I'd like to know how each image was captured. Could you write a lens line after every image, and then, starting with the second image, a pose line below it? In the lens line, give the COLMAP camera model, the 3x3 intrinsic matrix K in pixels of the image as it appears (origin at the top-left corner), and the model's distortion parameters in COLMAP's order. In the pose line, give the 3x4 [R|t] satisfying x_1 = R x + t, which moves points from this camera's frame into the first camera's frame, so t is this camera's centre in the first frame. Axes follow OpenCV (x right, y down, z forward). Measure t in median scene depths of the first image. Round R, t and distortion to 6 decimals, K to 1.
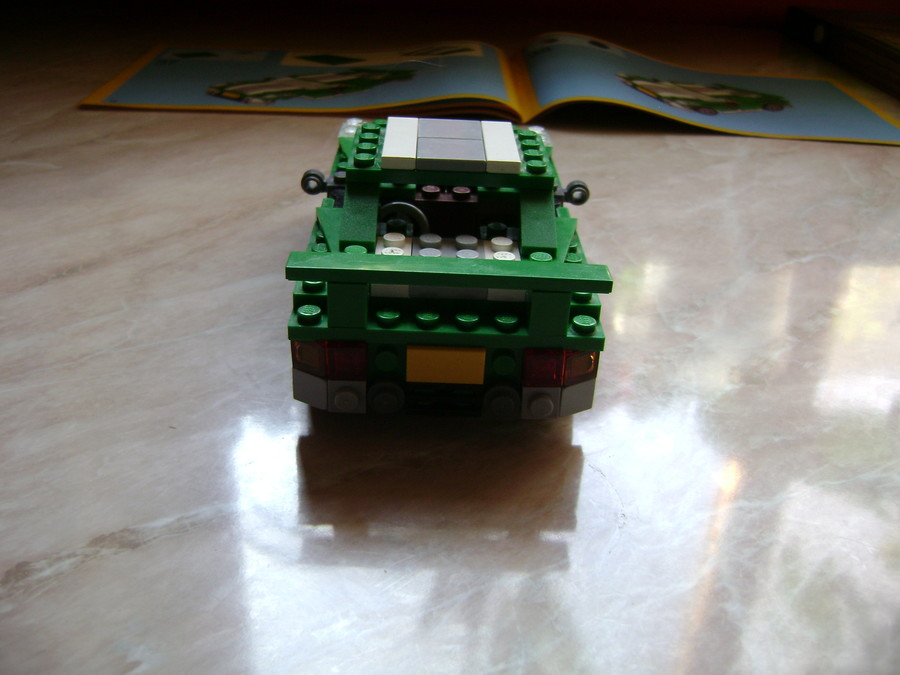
lens RADIAL K [[919.5, 0, 447.1], [0, 919.5, 337.0], [0, 0, 1]] dist [-0.179122, 0.091249]
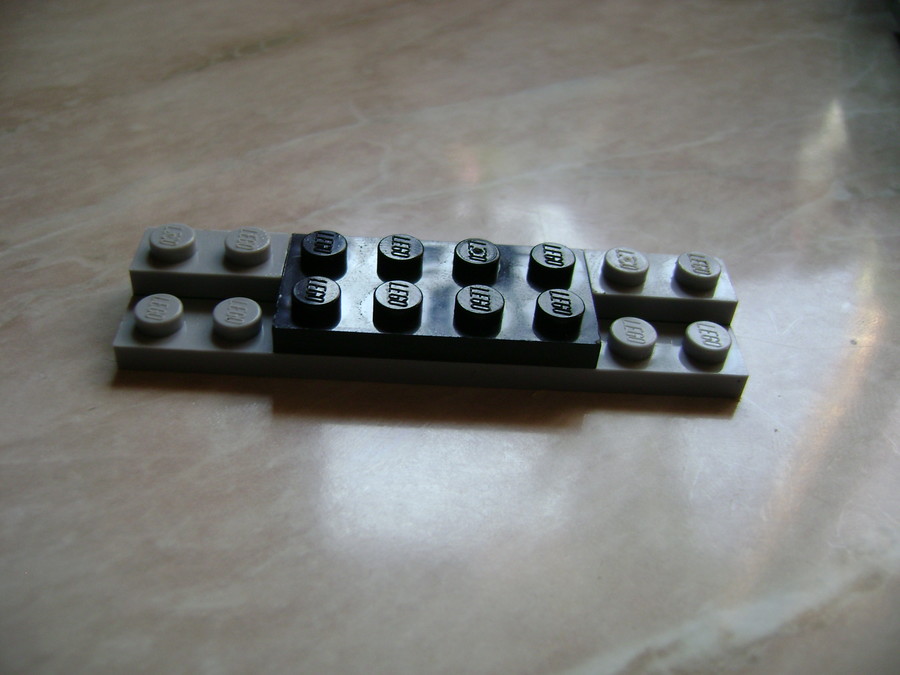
lens RADIAL K [[919.5, 0, 447.1], [0, 919.5, 337.0], [0, 0, 1]] dist [-0.179122, 0.091249]
pose [[0.995893, 0.074397, -0.051589, -0.186527], [-0.062981, 0.978671, 0.195542, -0.009885], [0.065037, -0.191490, 0.979337, 0.301906]]
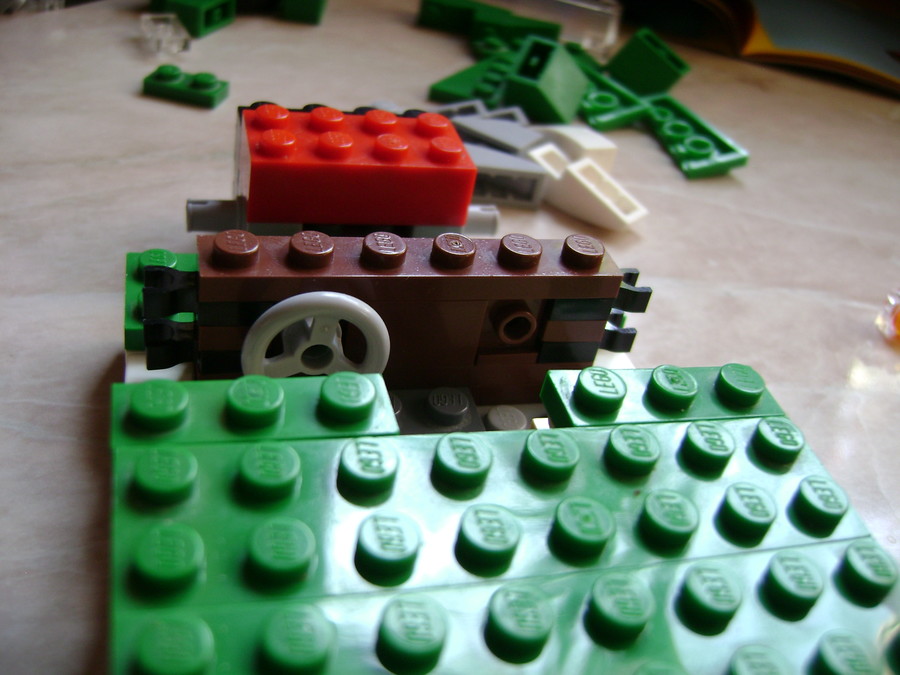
lens RADIAL K [[919.5, 0, 447.1], [0, 919.5, 337.0], [0, 0, 1]] dist [-0.179122, 0.091249]
pose [[0.923672, 0.310508, -0.224533, 0.062932], [-0.290996, 0.949644, 0.116181, -0.116739], [0.249302, -0.041975, 0.967516, 0.422976]]
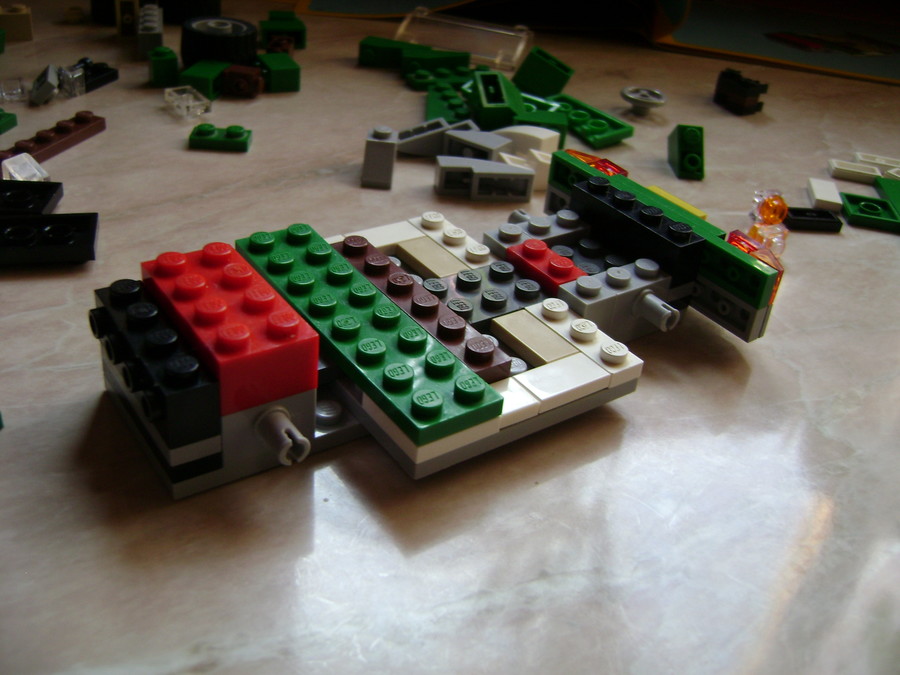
lens RADIAL K [[922.2, 0, 447.9], [0, 922.2, 337.7], [0, 0, 1]] dist [-0.178426, 0.101009]
pose [[0.986560, 0.130136, -0.098809, 0.018155], [-0.124568, 0.990359, 0.060596, -0.060596], [0.105743, -0.047473, 0.993260, 0.210349]]
